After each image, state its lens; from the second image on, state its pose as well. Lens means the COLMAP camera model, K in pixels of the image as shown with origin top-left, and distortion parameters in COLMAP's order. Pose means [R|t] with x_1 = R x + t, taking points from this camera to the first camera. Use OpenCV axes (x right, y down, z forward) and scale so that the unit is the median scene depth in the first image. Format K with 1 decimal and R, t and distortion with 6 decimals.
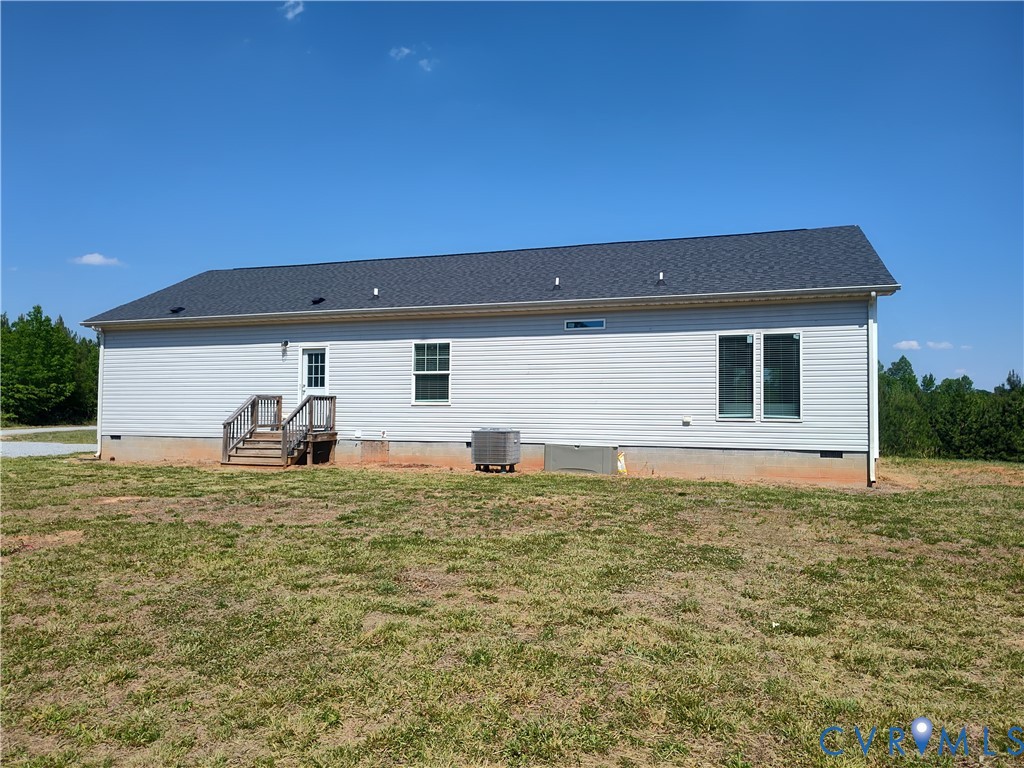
lens RADIAL K [[700.4, 0, 511.5], [0, 700.4, 390.1], [0, 0, 1]] dist [0.055428, -0.048377]
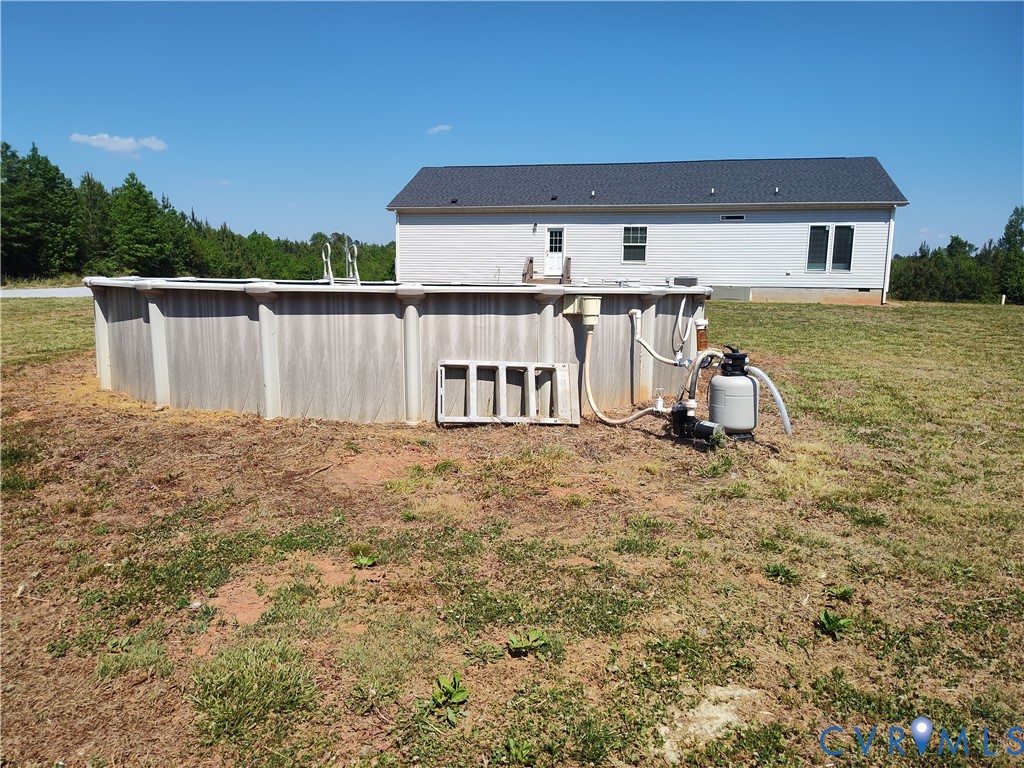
lens RADIAL K [[700.4, 0, 513.2], [0, 700.4, 378.7], [0, 0, 1]] dist [0.055428, -0.048377]
pose [[0.993744, -0.008711, 0.111338, -0.608096], [-0.010826, 0.984743, 0.173676, 0.003143], [-0.111152, -0.173795, 0.978489, -0.702867]]
